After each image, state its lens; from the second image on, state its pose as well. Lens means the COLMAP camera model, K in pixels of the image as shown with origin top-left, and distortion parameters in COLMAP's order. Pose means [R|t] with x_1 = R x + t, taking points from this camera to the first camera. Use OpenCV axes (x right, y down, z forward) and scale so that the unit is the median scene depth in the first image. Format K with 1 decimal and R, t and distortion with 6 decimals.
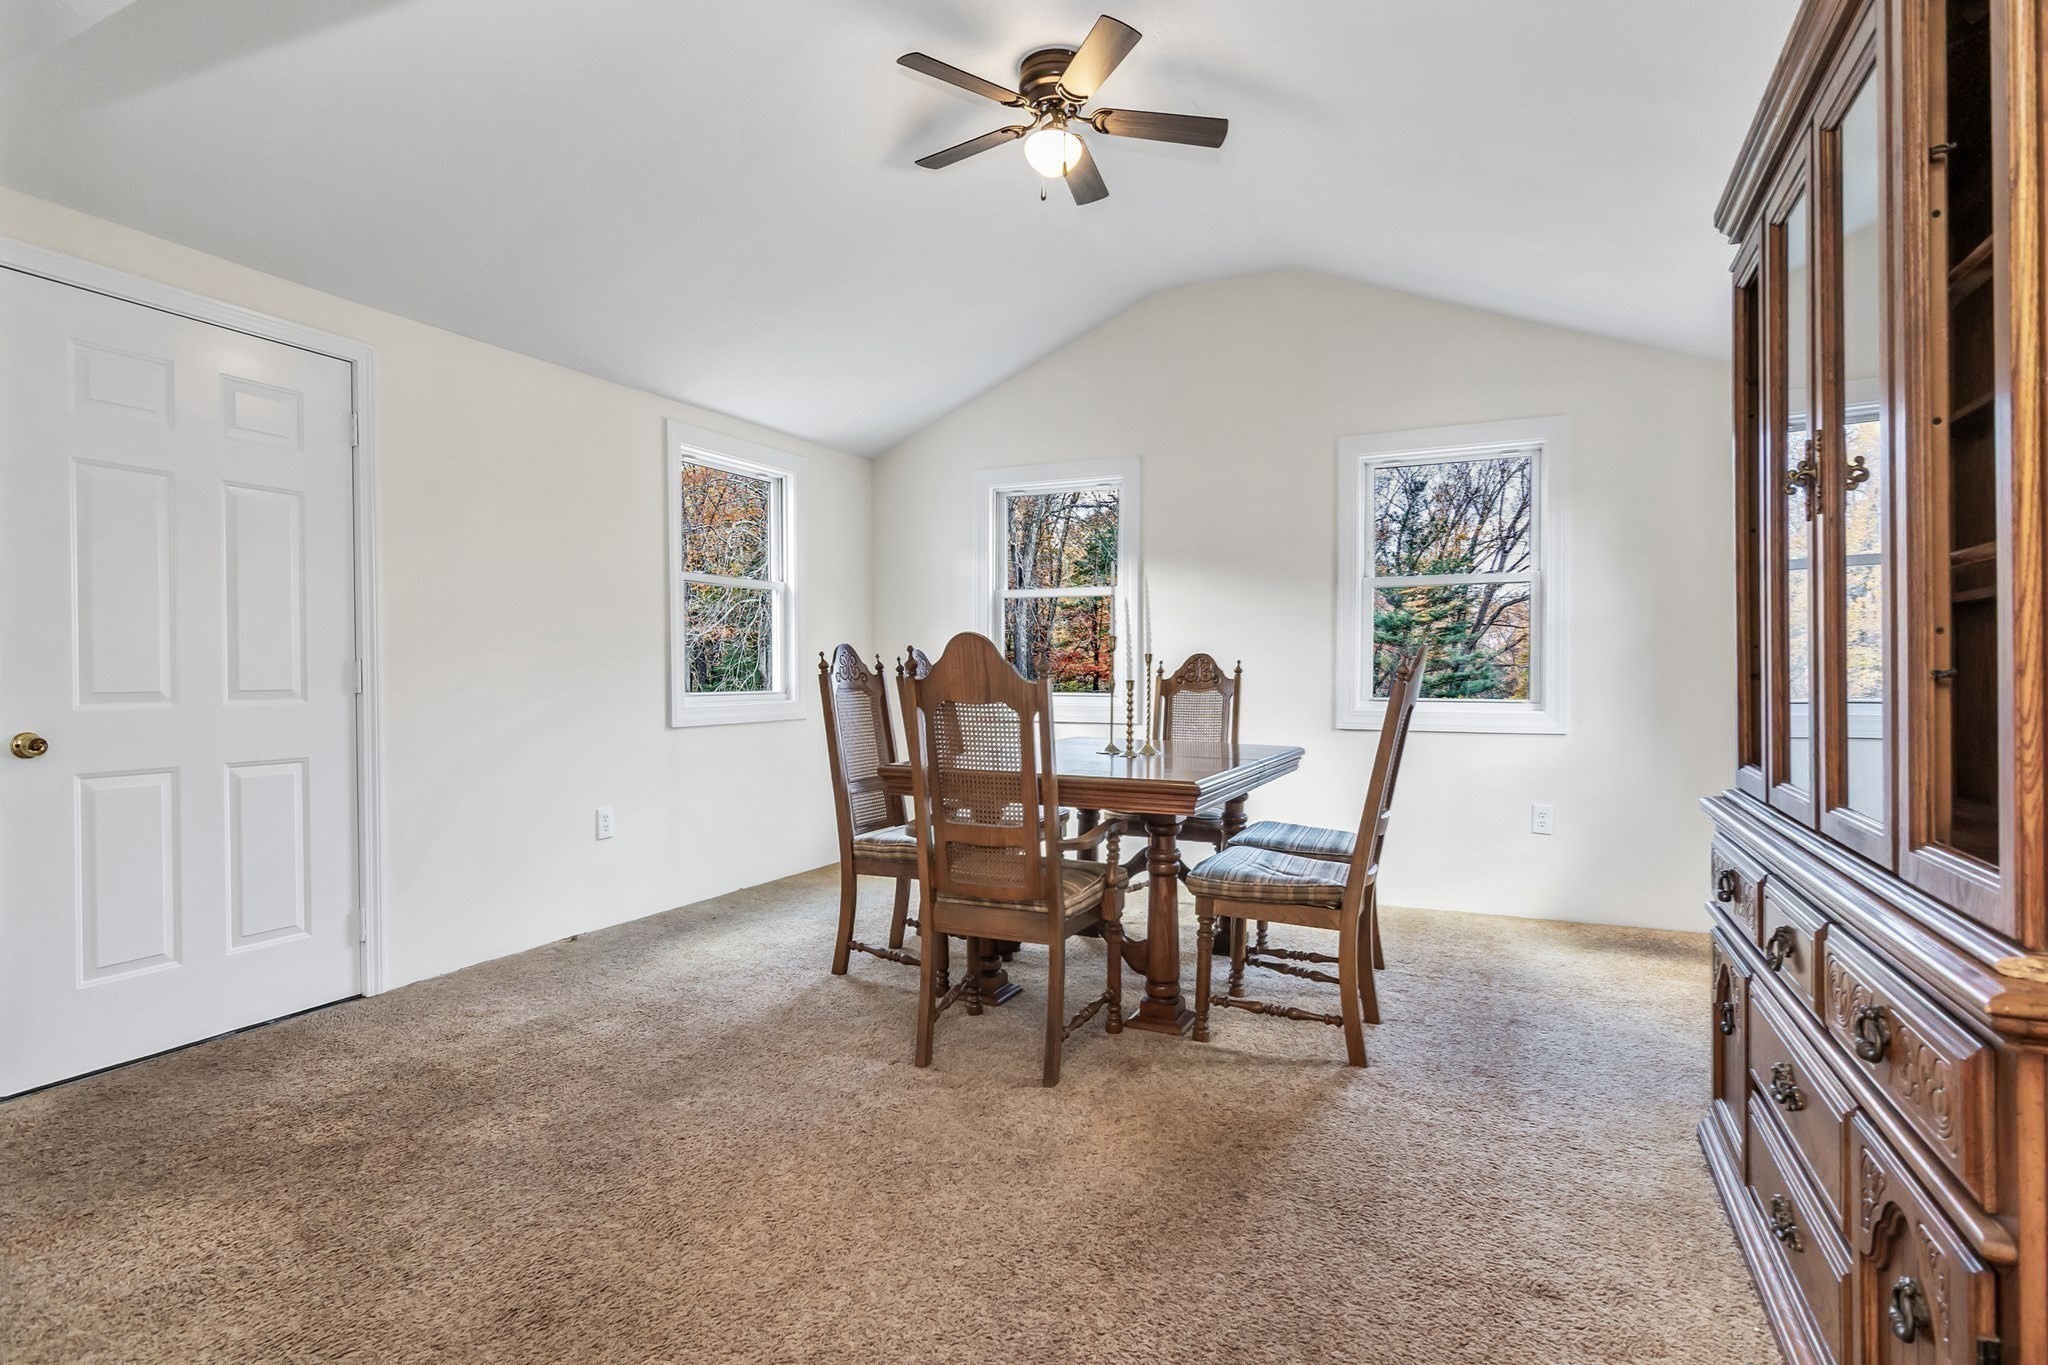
lens RADIAL K [[1110.0, 0, 1023.0], [0, 1110.0, 654.6], [0, 0, 1]] dist [-0.000159, 0.000360]
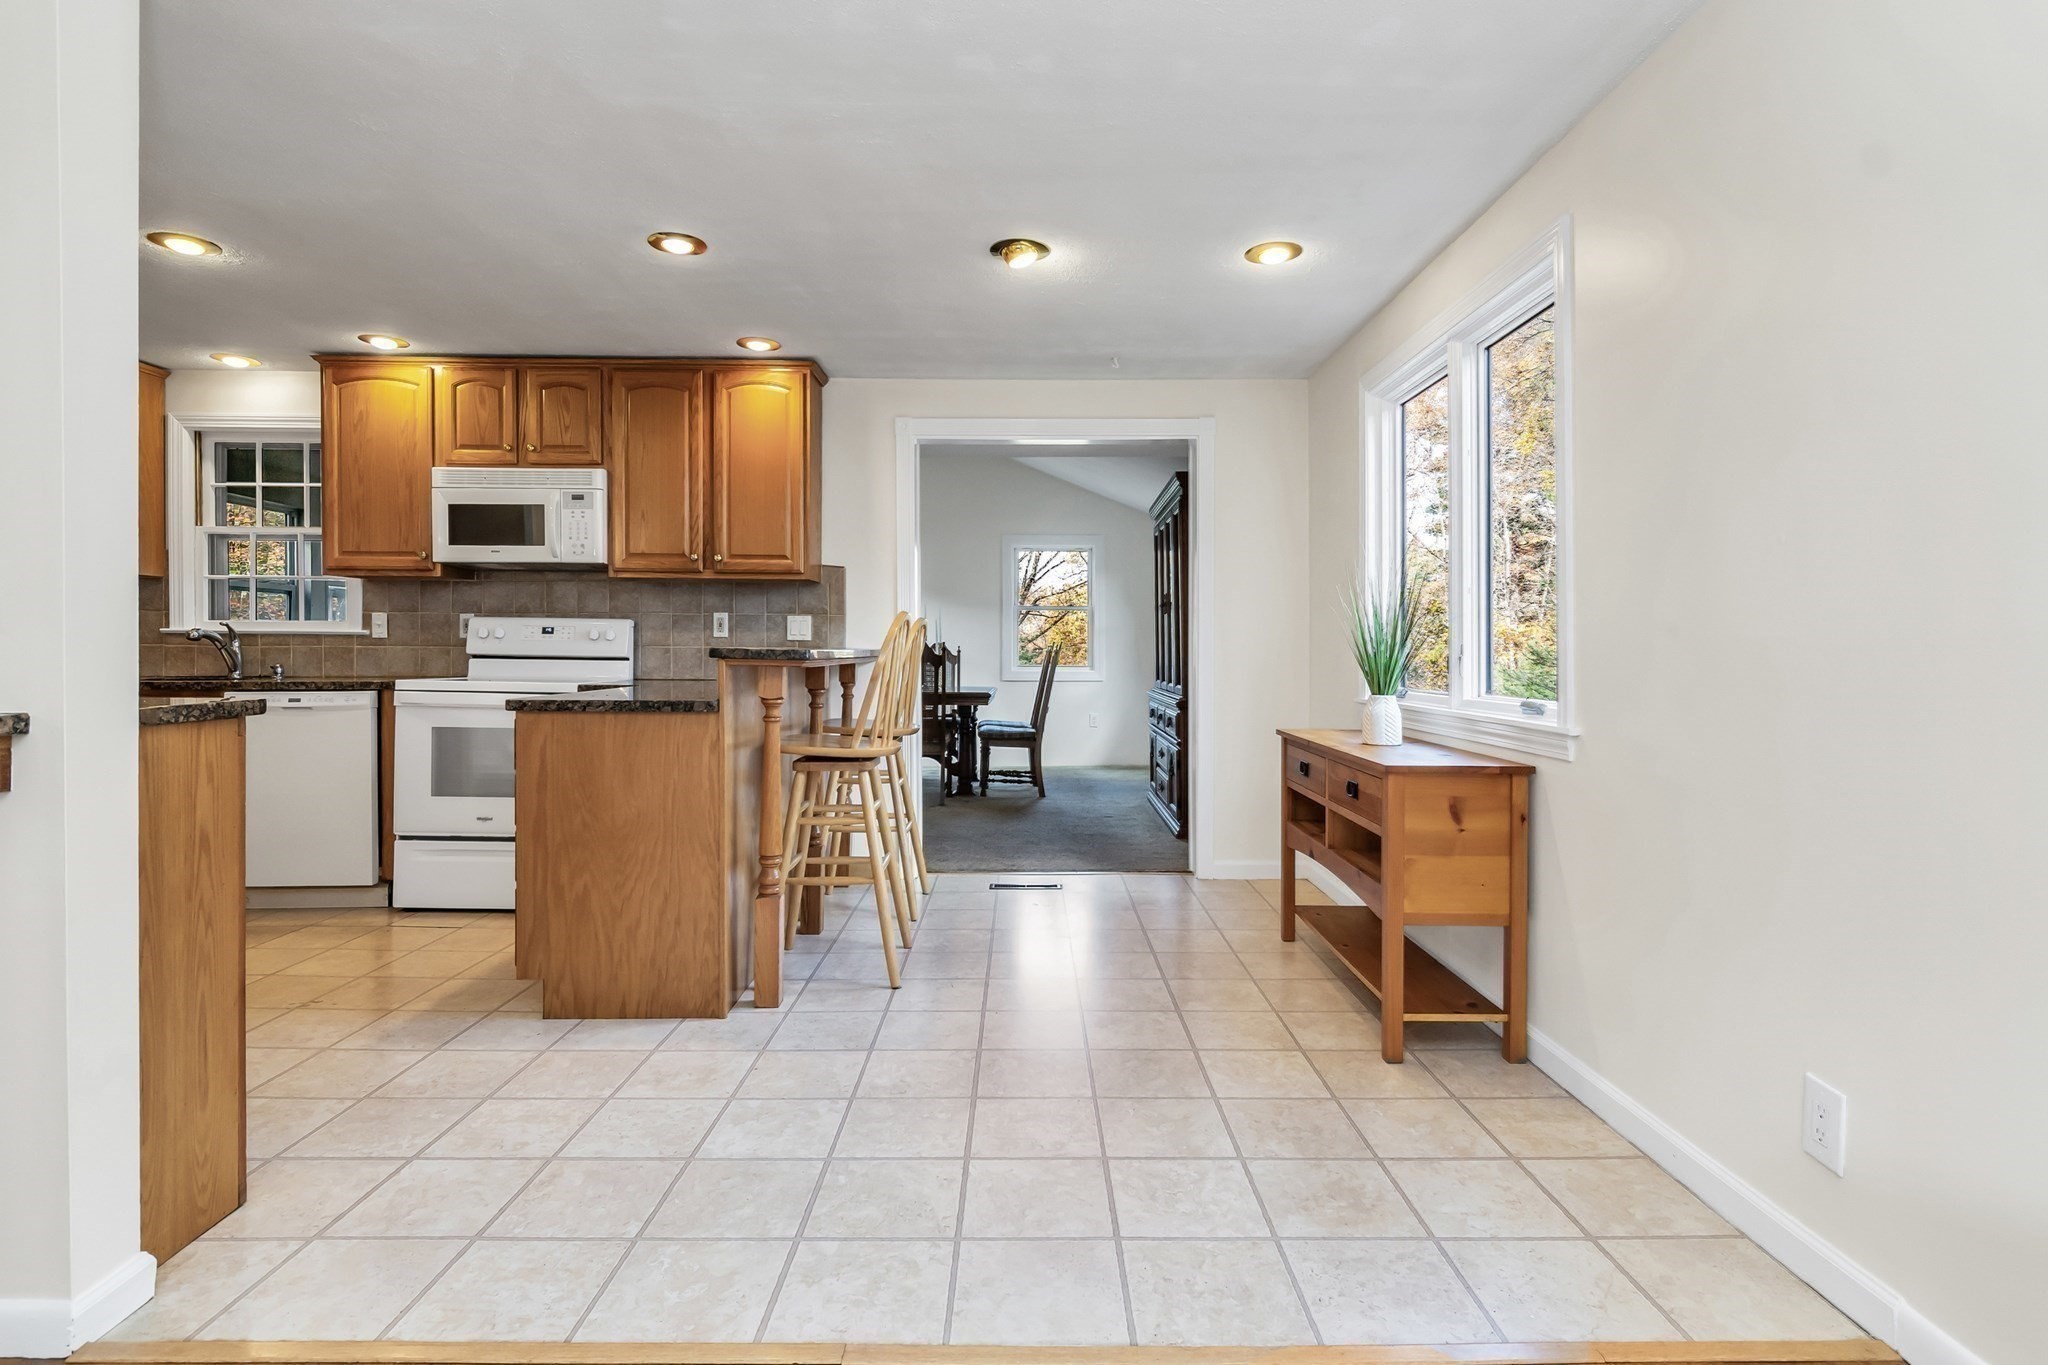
lens RADIAL K [[1110.0, 0, 1023.0], [0, 1110.0, 654.6], [0, 0, 1]] dist [-0.000159, 0.000360]
pose [[0.920766, -0.002941, 0.390103, -0.589471], [-0.003354, 0.999875, 0.015454, -0.012438], [-0.390100, -0.015538, 0.920641, -1.070553]]
